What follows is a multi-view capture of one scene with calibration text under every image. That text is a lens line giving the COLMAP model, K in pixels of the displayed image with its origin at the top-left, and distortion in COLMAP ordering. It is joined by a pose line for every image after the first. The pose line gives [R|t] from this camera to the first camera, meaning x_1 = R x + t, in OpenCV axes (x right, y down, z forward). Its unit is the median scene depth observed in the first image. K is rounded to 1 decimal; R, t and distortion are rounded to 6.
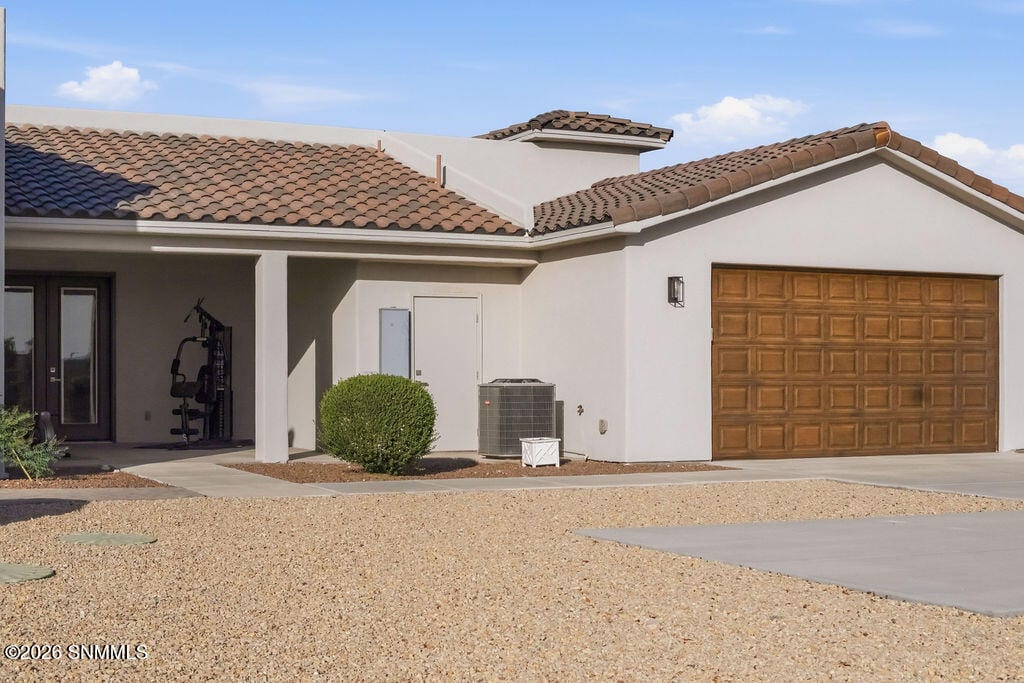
lens RADIAL K [[1603.1, 0, 513.2], [0, 1603.1, 367.0], [0, 0, 1]] dist [-0.051857, -0.064735]
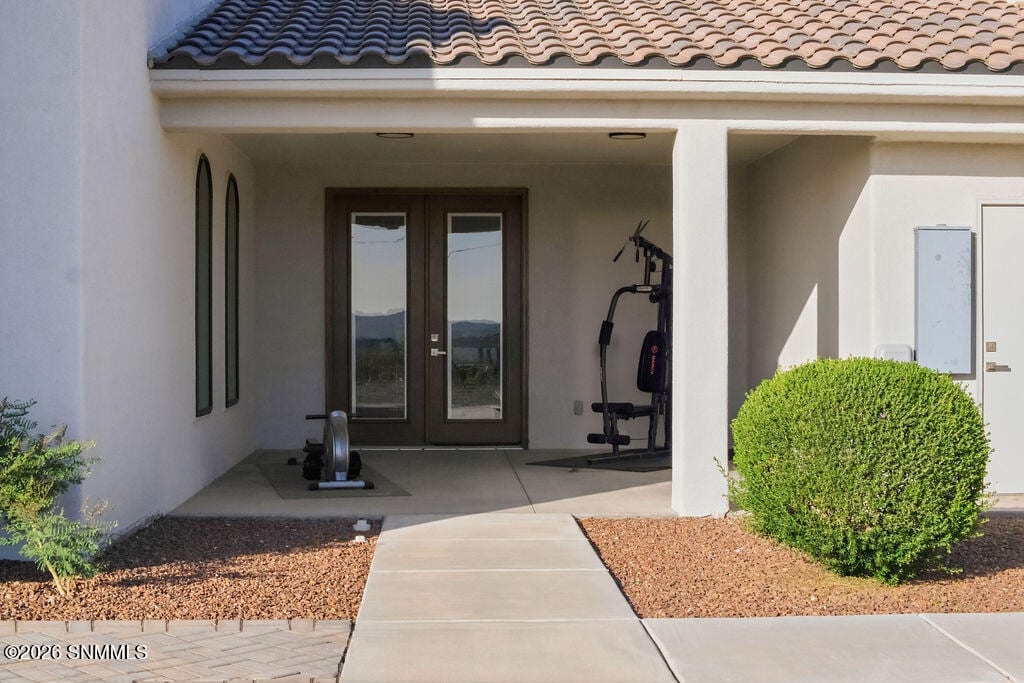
lens RADIAL K [[1603.1, 0, 513.2], [0, 1603.1, 367.0], [0, 0, 1]] dist [-0.051857, -0.064735]
pose [[0.919872, 0.008051, -0.392135, 0.003023], [0.003113, 0.999608, 0.027827, -0.005104], [0.392205, -0.026818, 0.919487, 0.455618]]
